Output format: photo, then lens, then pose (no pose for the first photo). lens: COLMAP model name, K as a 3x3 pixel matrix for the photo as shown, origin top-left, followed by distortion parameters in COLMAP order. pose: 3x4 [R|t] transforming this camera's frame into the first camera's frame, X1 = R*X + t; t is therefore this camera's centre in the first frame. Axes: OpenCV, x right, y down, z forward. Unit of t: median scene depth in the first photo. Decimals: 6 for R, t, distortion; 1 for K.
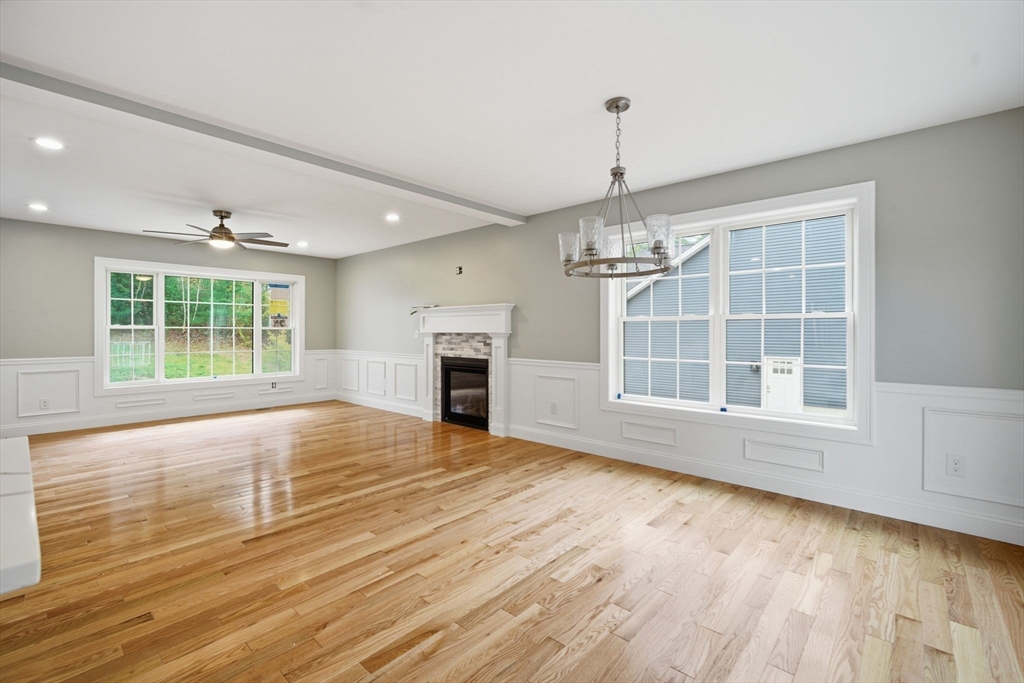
lens RADIAL K [[449.6, 0, 507.0], [0, 449.6, 331.1], [0, 0, 1]] dist [-0.016178, 0.005310]
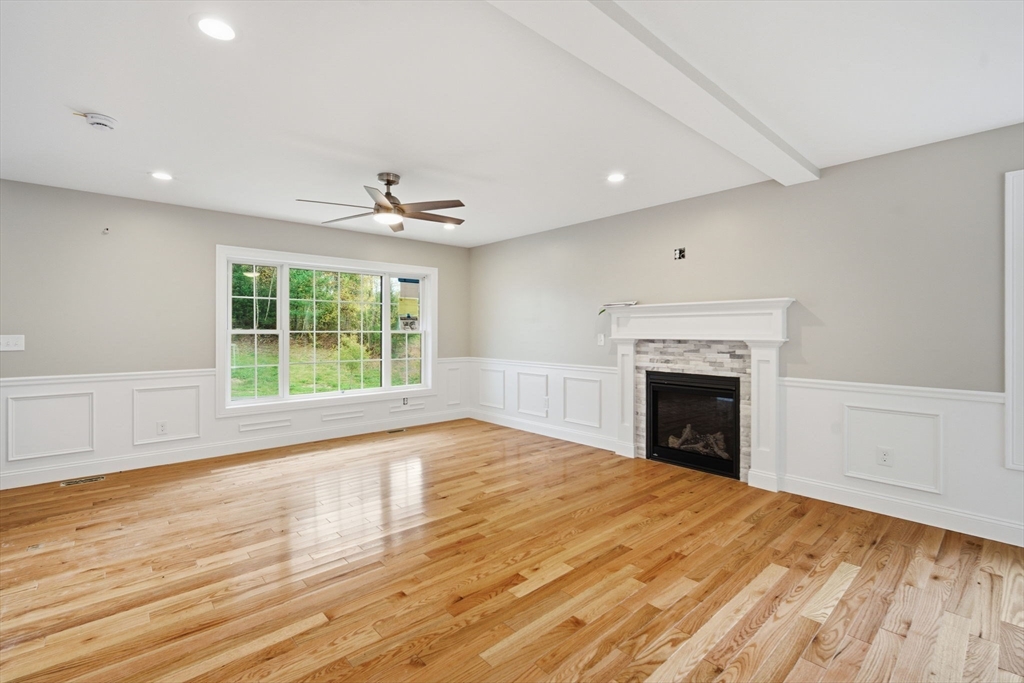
lens RADIAL K [[457.3, 0, 505.2], [0, 457.3, 330.7], [0, 0, 1]] dist [-0.016047, 0.005508]
pose [[0.993730, -0.001163, -0.111800, -0.334522], [0.001137, 0.999999, -0.000300, -0.011374], [0.111801, 0.000171, 0.993731, 0.256240]]
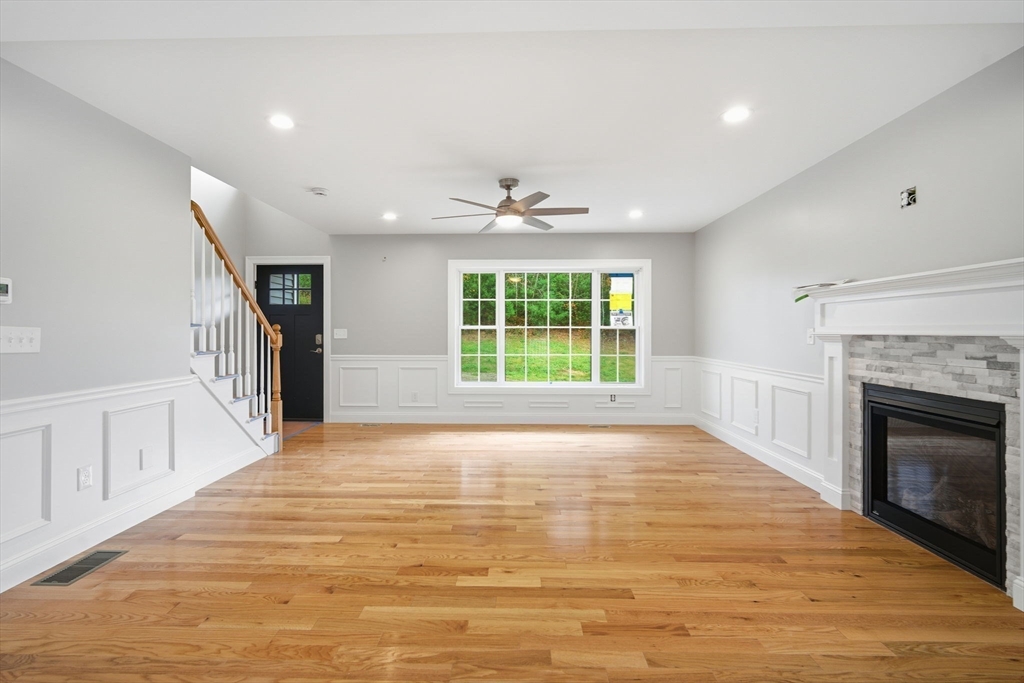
lens RADIAL K [[457.3, 0, 505.2], [0, 457.3, 330.7], [0, 0, 1]] dist [-0.016047, 0.005508]
pose [[0.648164, -0.000910, -0.761500, -0.024702], [0.001348, 0.999999, -0.000048, -0.001366], [0.761500, -0.000995, 0.648165, 0.432796]]
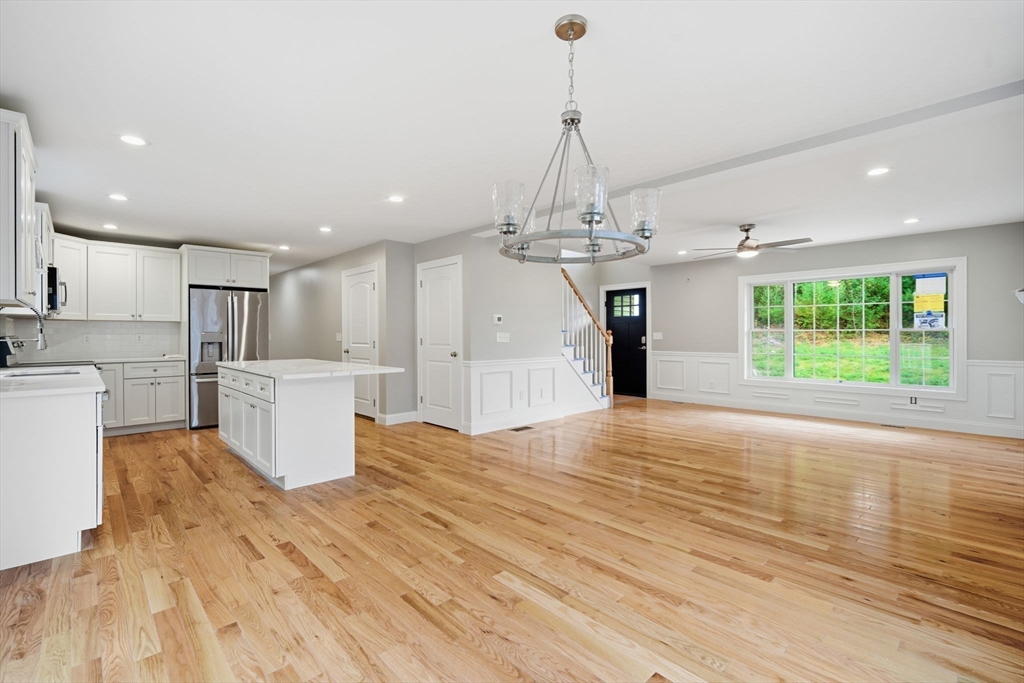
lens RADIAL K [[457.3, 0, 505.2], [0, 457.3, 330.7], [0, 0, 1]] dist [-0.016047, 0.005508]
pose [[-0.082642, -0.008841, -0.996540, 0.483554], [0.003407, 0.999952, -0.009154, 0.000266], [0.996573, -0.004152, -0.082608, 0.457494]]
